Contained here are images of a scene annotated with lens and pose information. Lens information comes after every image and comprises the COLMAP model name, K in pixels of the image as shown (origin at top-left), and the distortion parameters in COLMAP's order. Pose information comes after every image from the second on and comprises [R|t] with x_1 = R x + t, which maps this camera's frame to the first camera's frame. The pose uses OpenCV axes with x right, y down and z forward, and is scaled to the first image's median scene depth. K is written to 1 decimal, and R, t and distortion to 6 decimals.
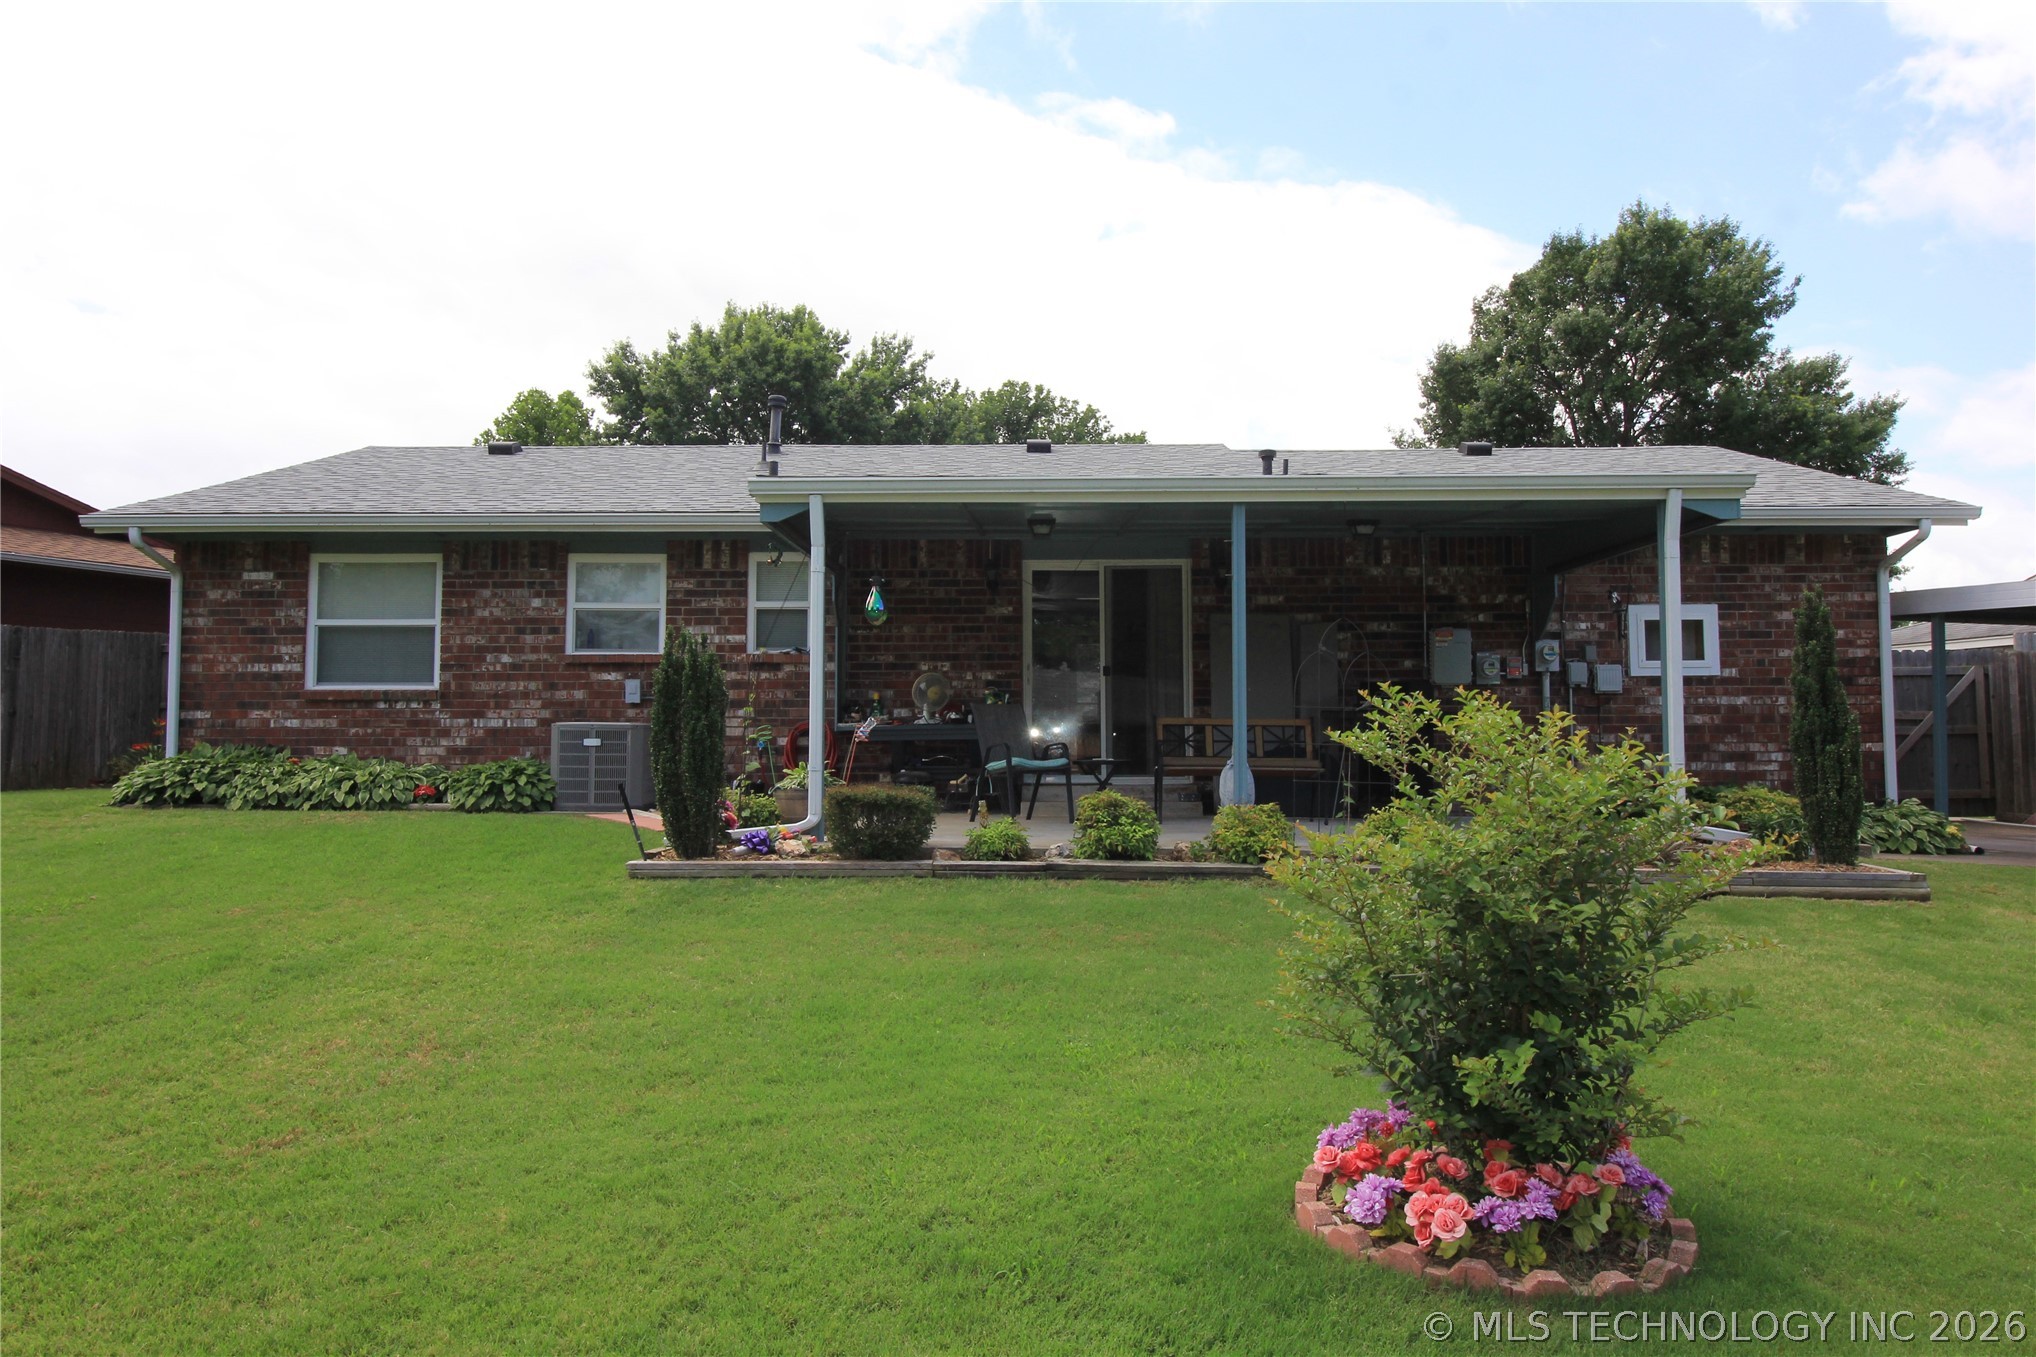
lens RADIAL K [[1484.5, 0, 1018.0], [0, 1484.5, 678.5], [0, 0, 1]] dist [0.000468, 0.003088]
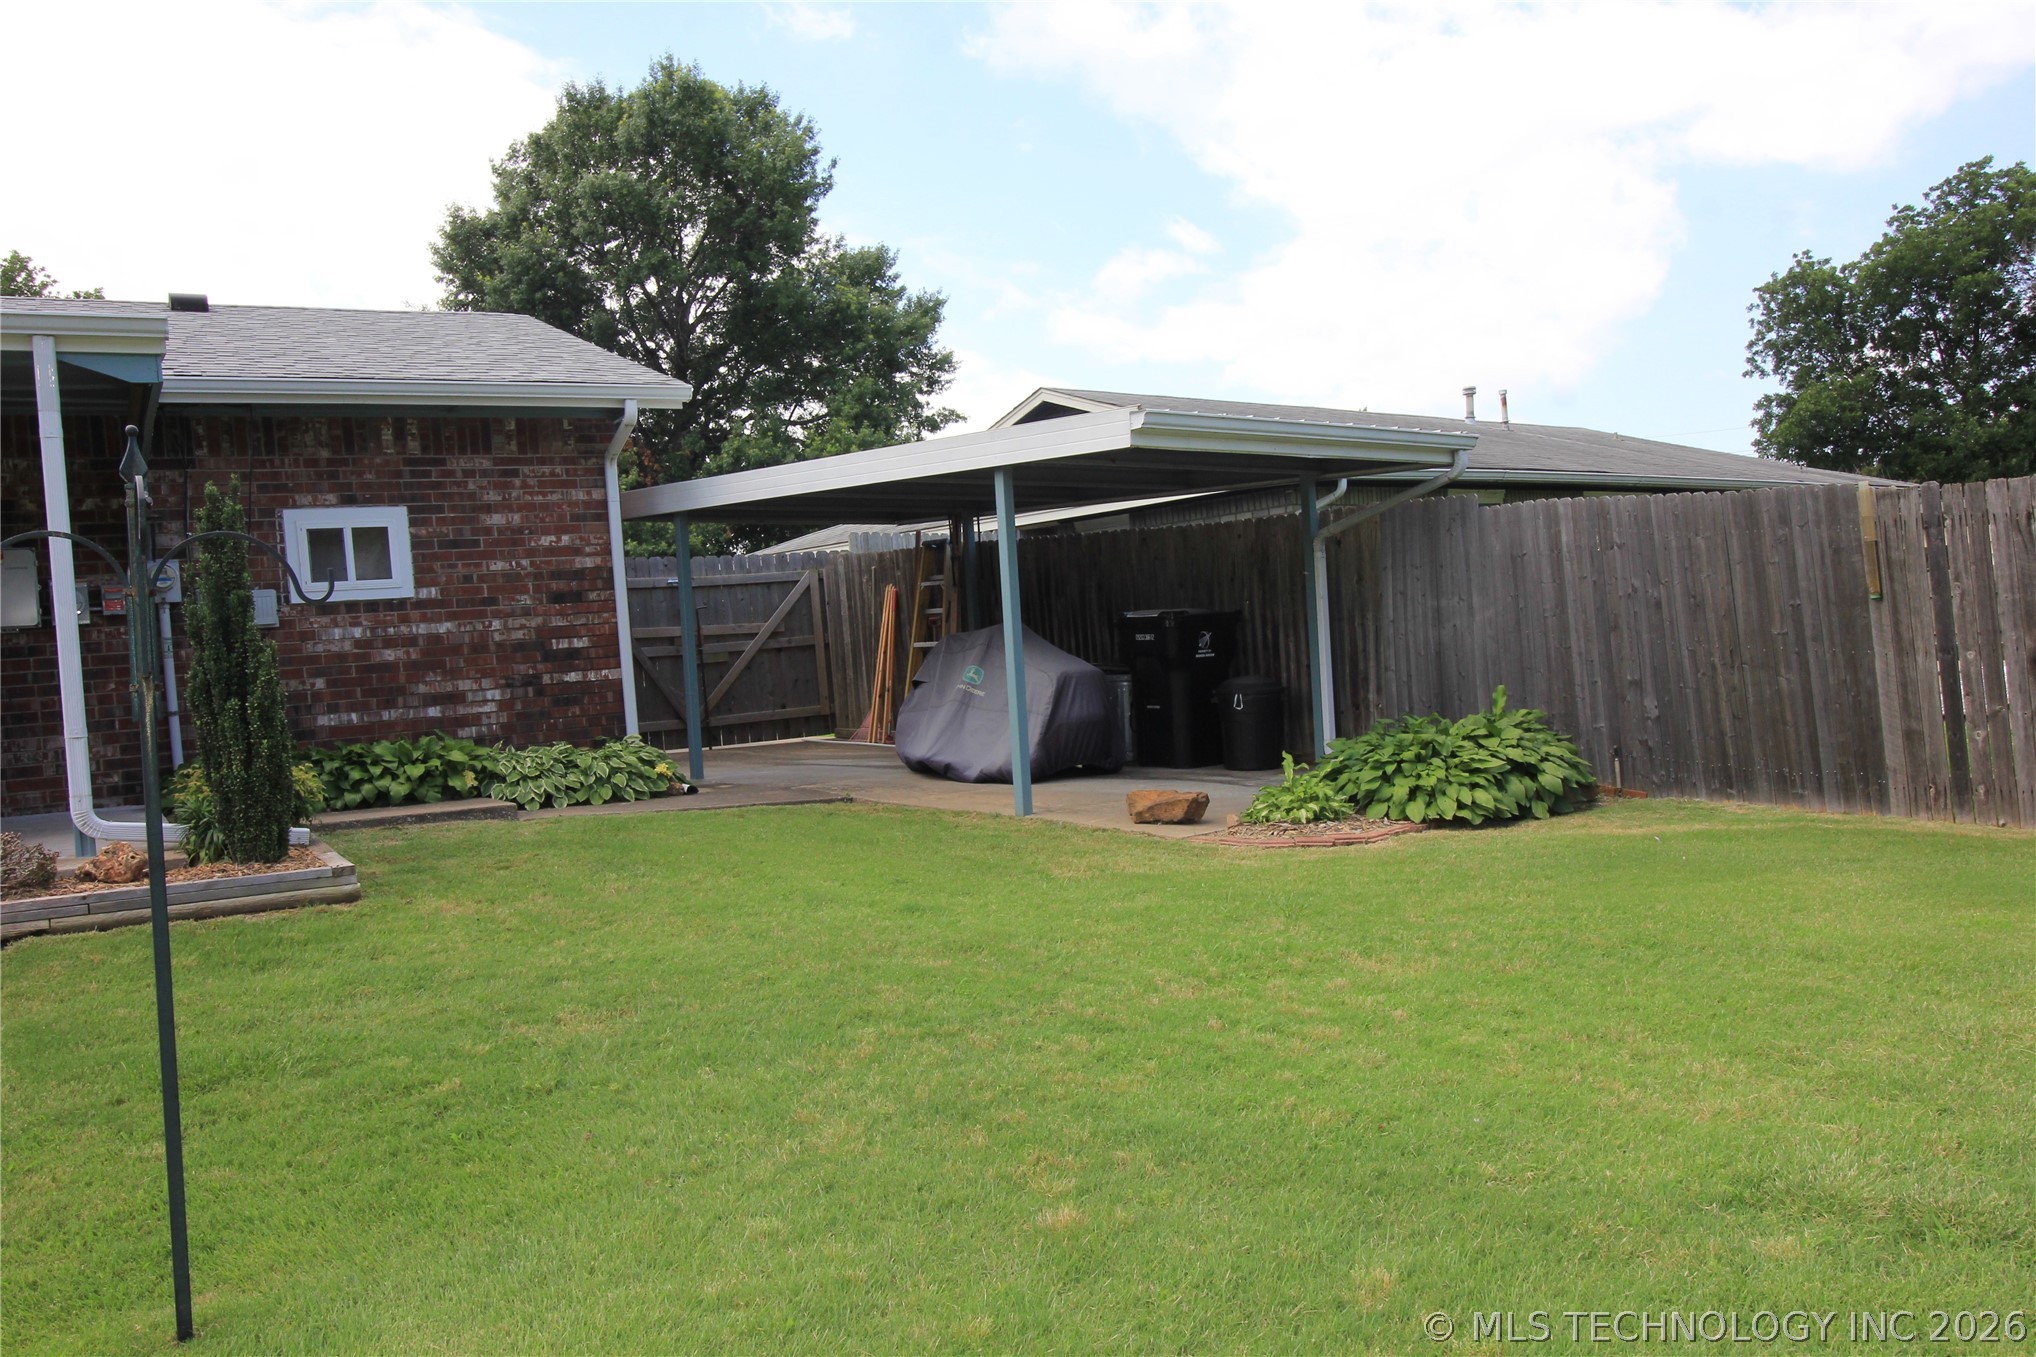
lens RADIAL K [[1711.9, 0, 1018.0], [0, 1711.9, 678.5], [0, 0, 1]] dist [0.036839, 0.002559]
pose [[0.847345, -0.071997, 0.526140, 0.259736], [0.048057, 0.997098, 0.059048, 0.002366], [-0.528865, -0.024749, 0.848345, 0.057129]]
